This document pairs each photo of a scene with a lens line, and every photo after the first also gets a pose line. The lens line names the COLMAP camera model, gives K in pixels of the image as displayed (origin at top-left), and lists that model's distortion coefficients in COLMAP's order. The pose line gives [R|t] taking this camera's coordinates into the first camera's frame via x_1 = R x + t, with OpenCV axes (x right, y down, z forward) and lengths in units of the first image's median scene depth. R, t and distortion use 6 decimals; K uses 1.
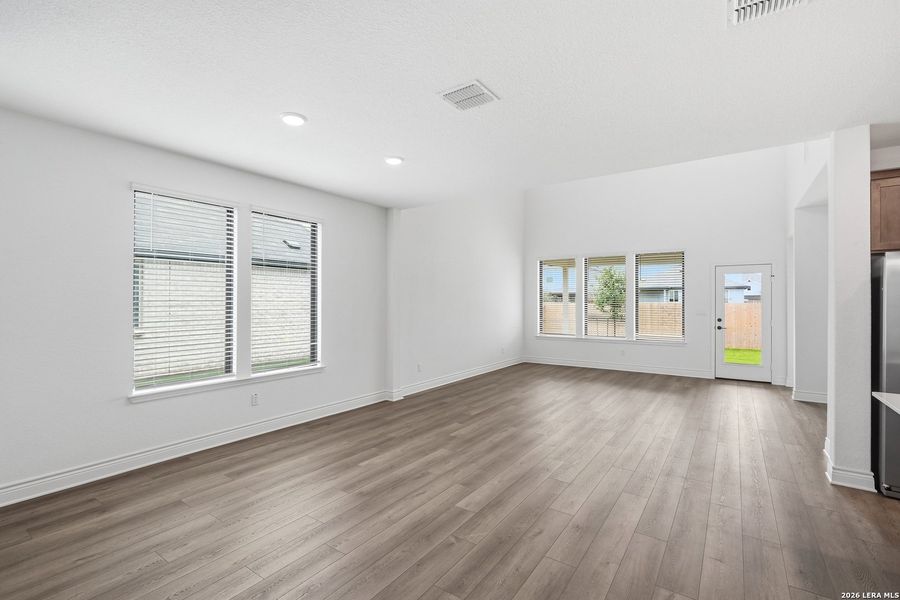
lens RADIAL K [[410.4, 0, 445.8], [0, 410.4, 301.8], [0, 0, 1]] dist [-0.012772, 0.005219]
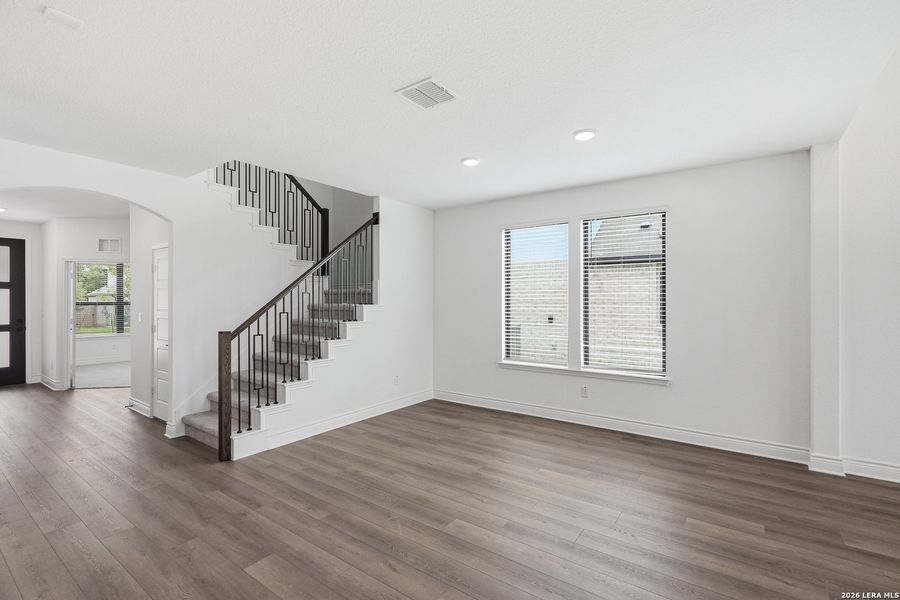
lens RADIAL K [[410.4, 0, 448.1], [0, 410.4, 303.6], [0, 0, 1]] dist [-0.012772, 0.005219]
pose [[-0.012743, 0.005206, -0.999905, 0.592348], [0.000692, 0.999986, 0.005198, -0.002261], [0.999919, -0.000626, -0.012746, 0.610287]]
